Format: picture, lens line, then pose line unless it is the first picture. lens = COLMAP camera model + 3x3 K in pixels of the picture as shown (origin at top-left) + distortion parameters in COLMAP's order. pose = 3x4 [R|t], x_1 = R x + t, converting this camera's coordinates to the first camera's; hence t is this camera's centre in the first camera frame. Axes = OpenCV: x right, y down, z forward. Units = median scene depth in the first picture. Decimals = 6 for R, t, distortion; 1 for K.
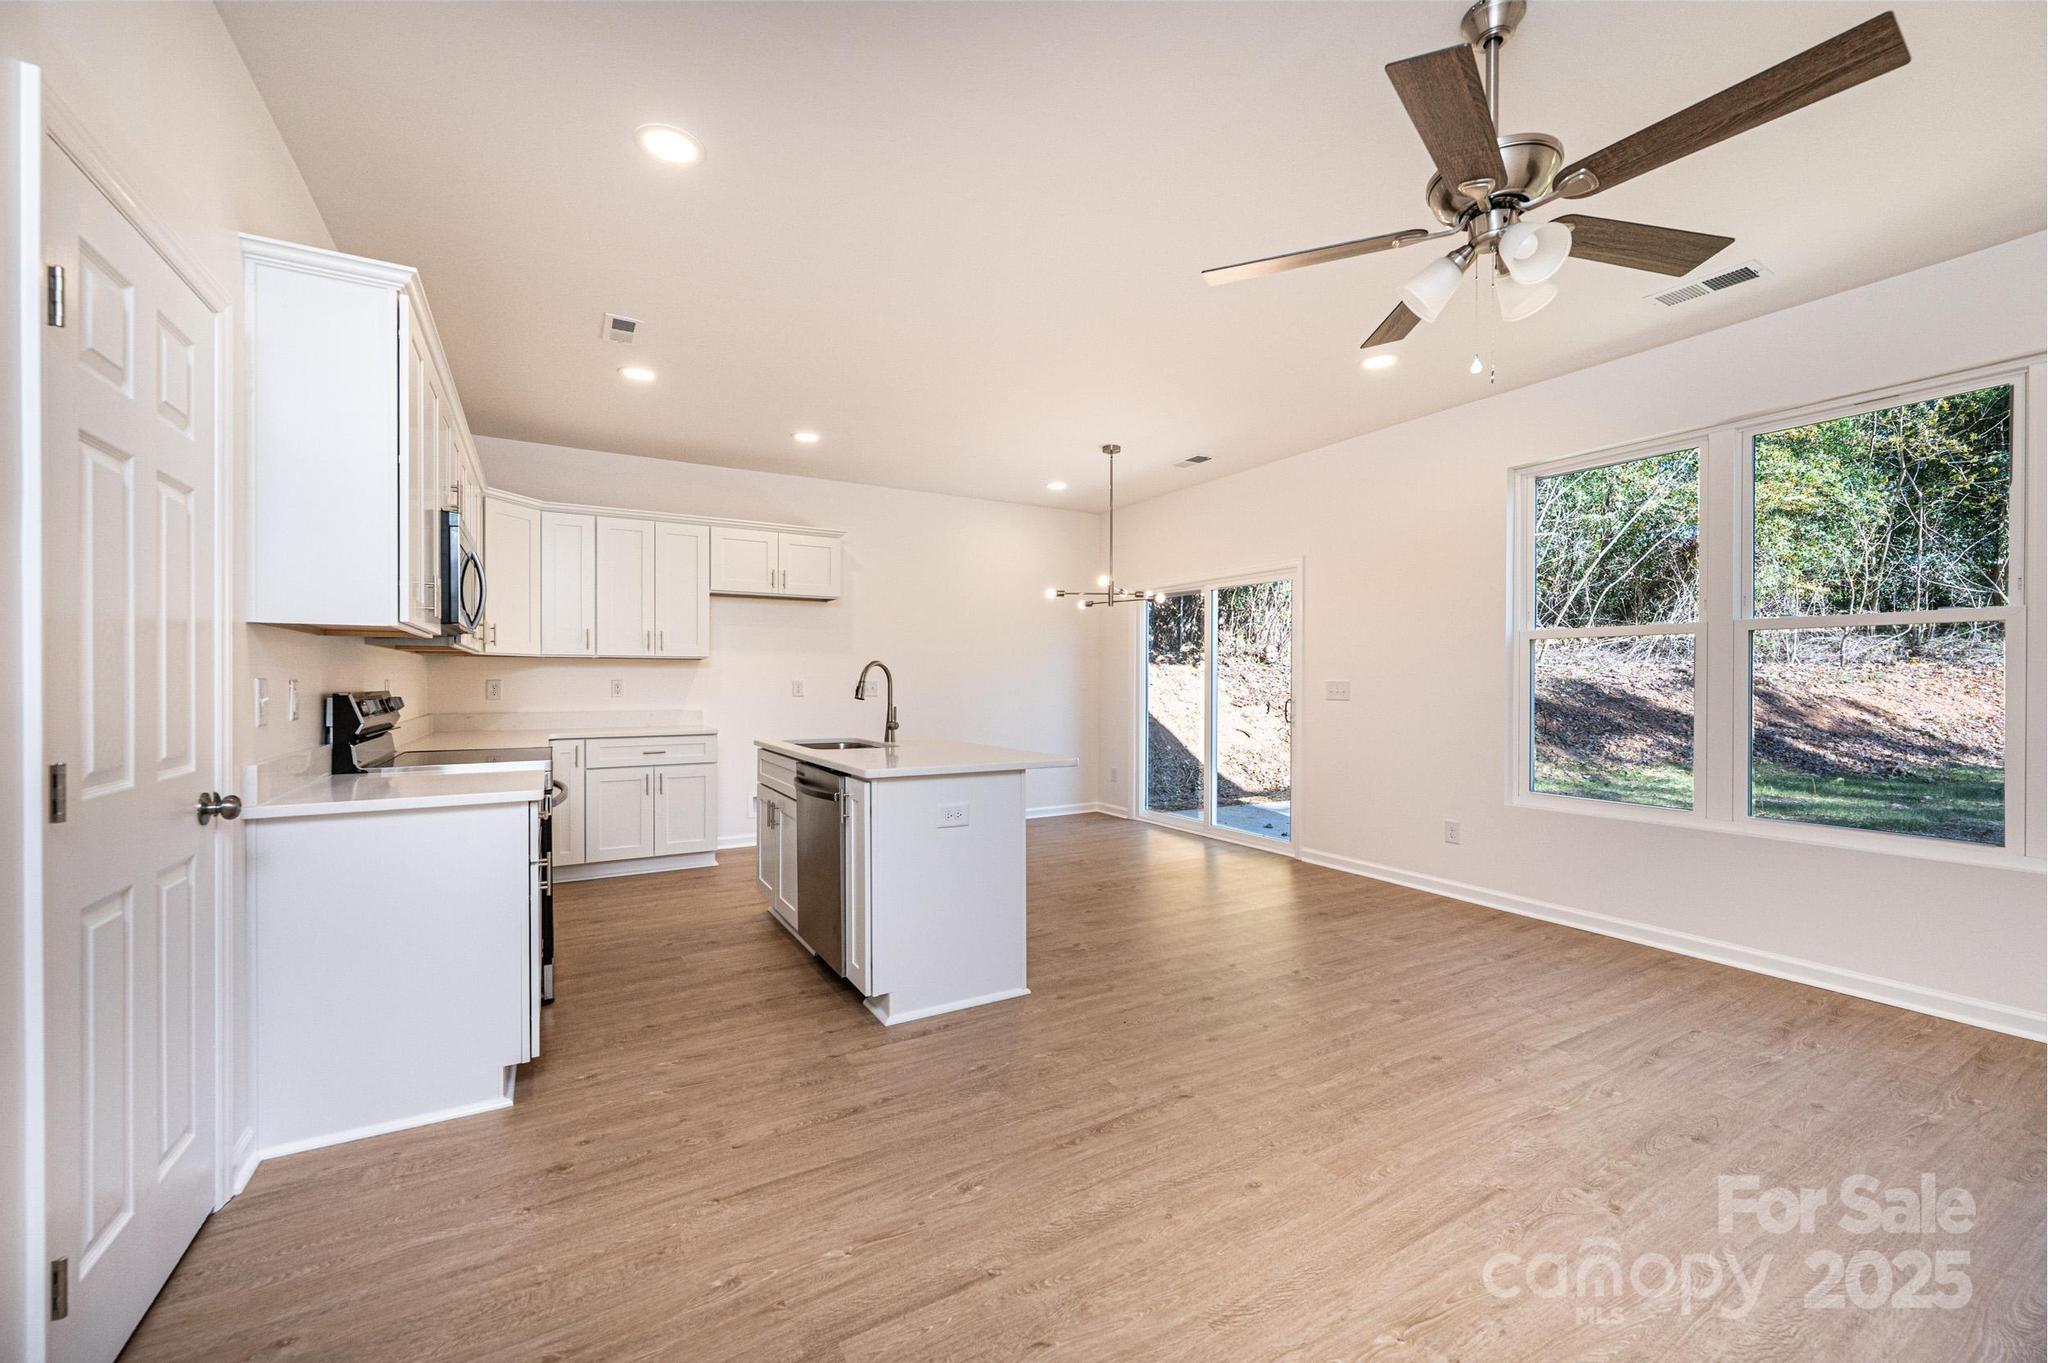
lens RADIAL K [[816.0, 0, 1033.6], [0, 816.0, 680.8], [0, 0, 1]] dist [0.002714, 0.000391]
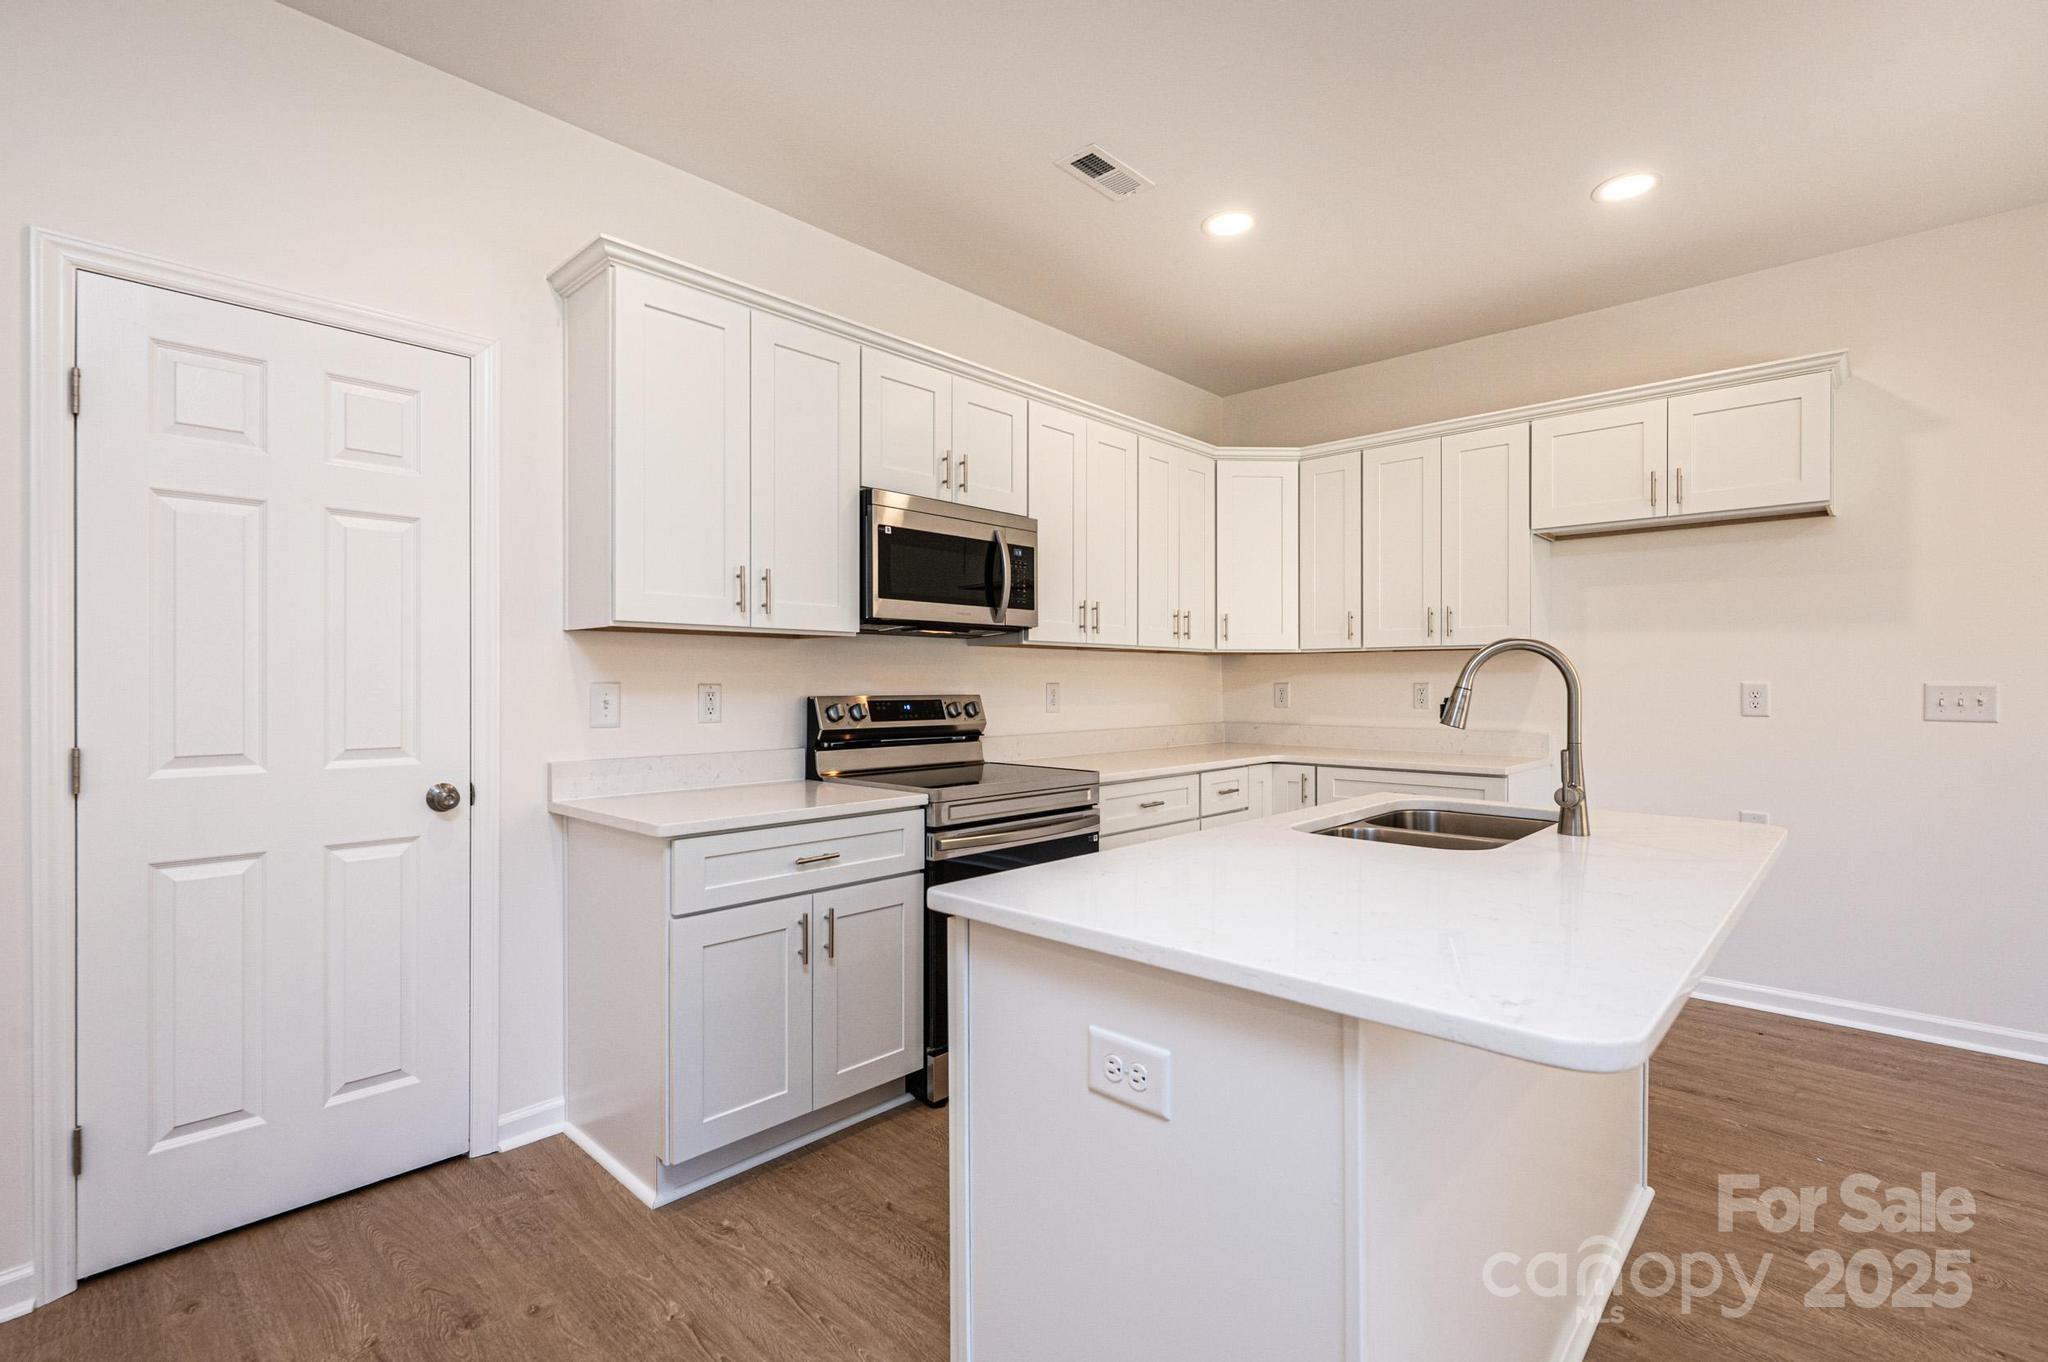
lens RADIAL K [[935.4, 0, 1013.3], [0, 935.4, 687.8], [0, 0, 1]] dist [-0.000940, 0.000501]
pose [[0.278818, 0.006692, -0.960321, 0.298761], [0.000852, 0.999974, 0.007216, -0.005371], [0.960344, -0.002830, 0.278804, 0.921010]]
